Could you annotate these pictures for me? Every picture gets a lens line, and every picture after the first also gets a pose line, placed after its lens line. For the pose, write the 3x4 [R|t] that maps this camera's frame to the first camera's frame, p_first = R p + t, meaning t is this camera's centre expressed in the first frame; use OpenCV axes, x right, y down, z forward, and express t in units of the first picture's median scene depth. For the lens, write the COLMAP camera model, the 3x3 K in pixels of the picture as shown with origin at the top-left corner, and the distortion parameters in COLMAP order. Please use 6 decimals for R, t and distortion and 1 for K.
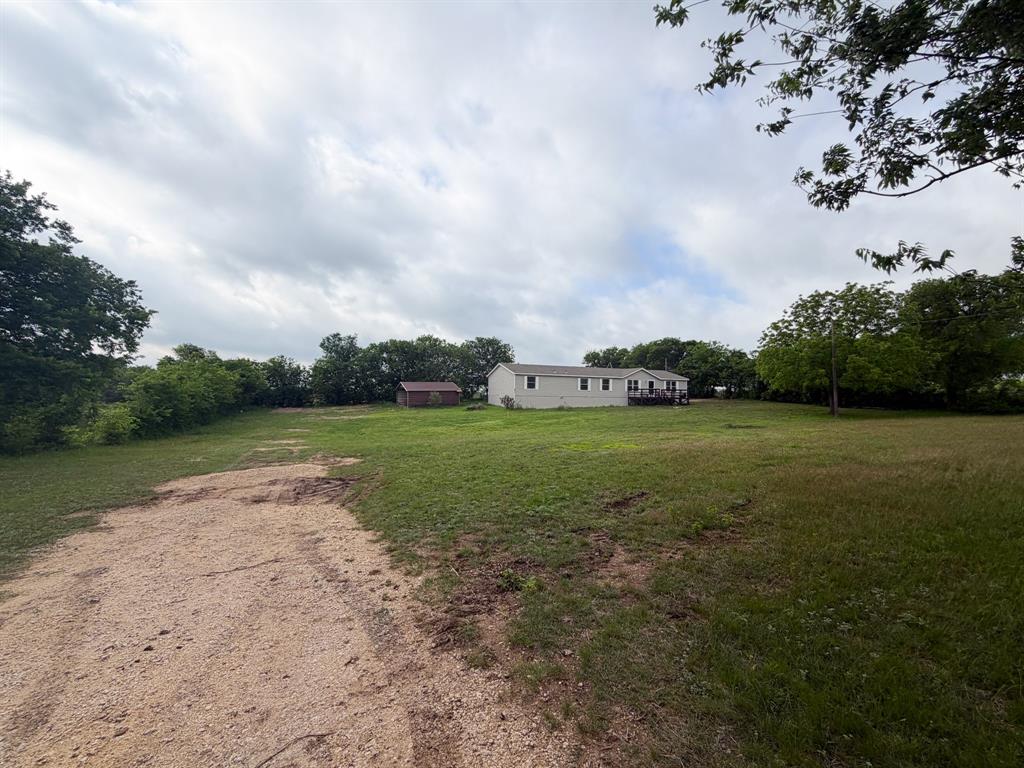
lens RADIAL K [[404.6, 0, 510.1], [0, 404.6, 382.8], [0, 0, 1]] dist [-0.001243, 0.000658]
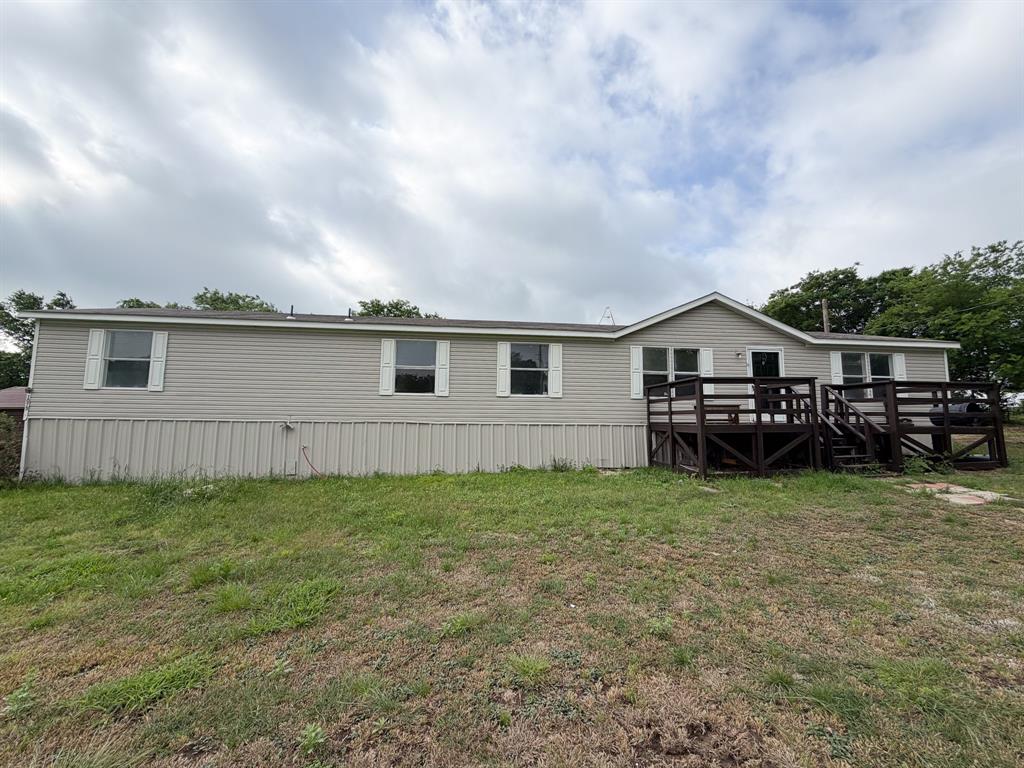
lens RADIAL K [[404.6, 0, 514.9], [0, 404.6, 385.4], [0, 0, 1]] dist [-0.001243, 0.000658]
pose [[0.967108, -0.032198, -0.252319, 0.276186], [0.017201, 0.997964, -0.061422, 0.026185], [0.253783, 0.055062, 0.965693, 0.765206]]
